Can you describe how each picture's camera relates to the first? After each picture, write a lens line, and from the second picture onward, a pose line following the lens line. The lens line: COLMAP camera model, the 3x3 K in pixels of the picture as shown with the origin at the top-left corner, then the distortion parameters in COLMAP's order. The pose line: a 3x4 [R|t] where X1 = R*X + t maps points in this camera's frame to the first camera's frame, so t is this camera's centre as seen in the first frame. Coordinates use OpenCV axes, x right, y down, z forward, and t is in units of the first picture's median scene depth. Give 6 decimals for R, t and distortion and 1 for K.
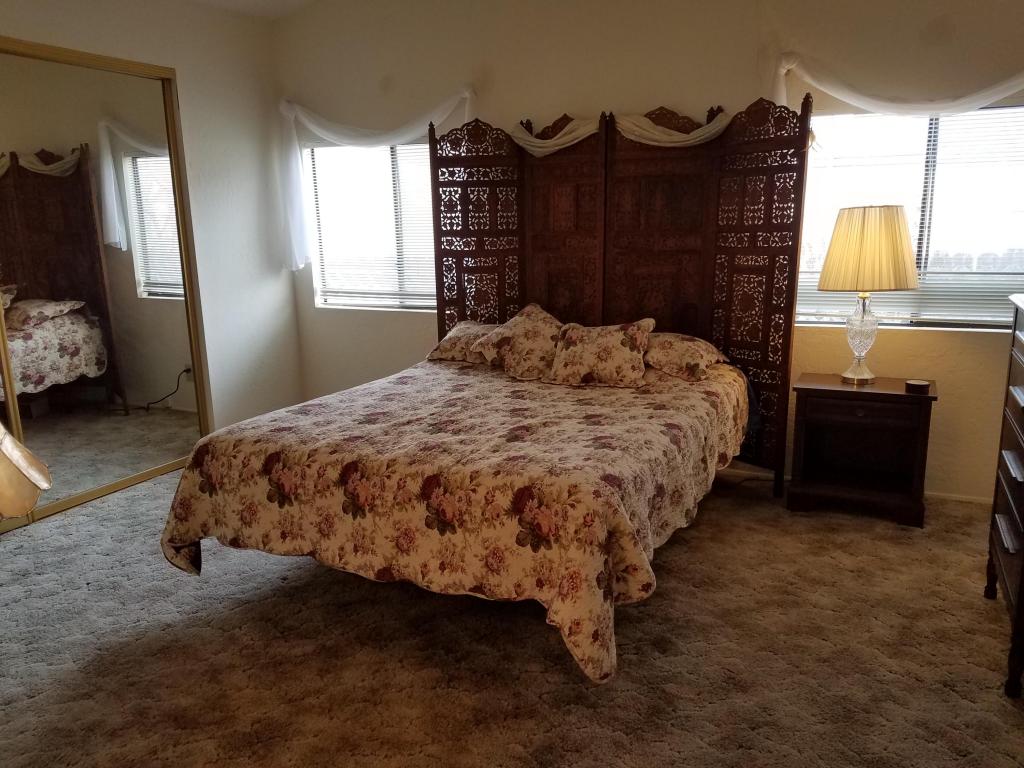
lens RADIAL K [[785.6, 0, 512.0], [0, 785.6, 384.0], [0, 0, 1]] dist [0.262706, -0.522740]
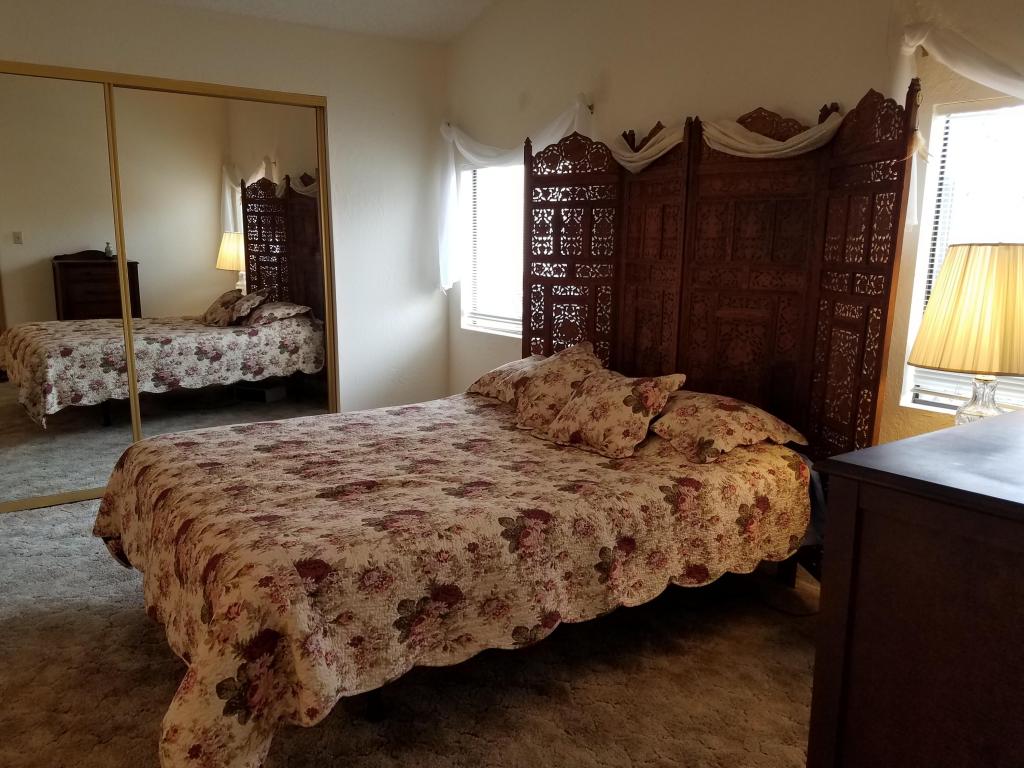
lens RADIAL K [[786.5, 0, 512.0], [0, 786.5, 384.0], [0, 0, 1]] dist [0.195686, -0.318051]
pose [[0.866182, 0.114761, -0.486373, 0.375511], [-0.126538, 0.991924, 0.008696, -0.053450], [0.483443, 0.054012, 0.873708, 0.210869]]
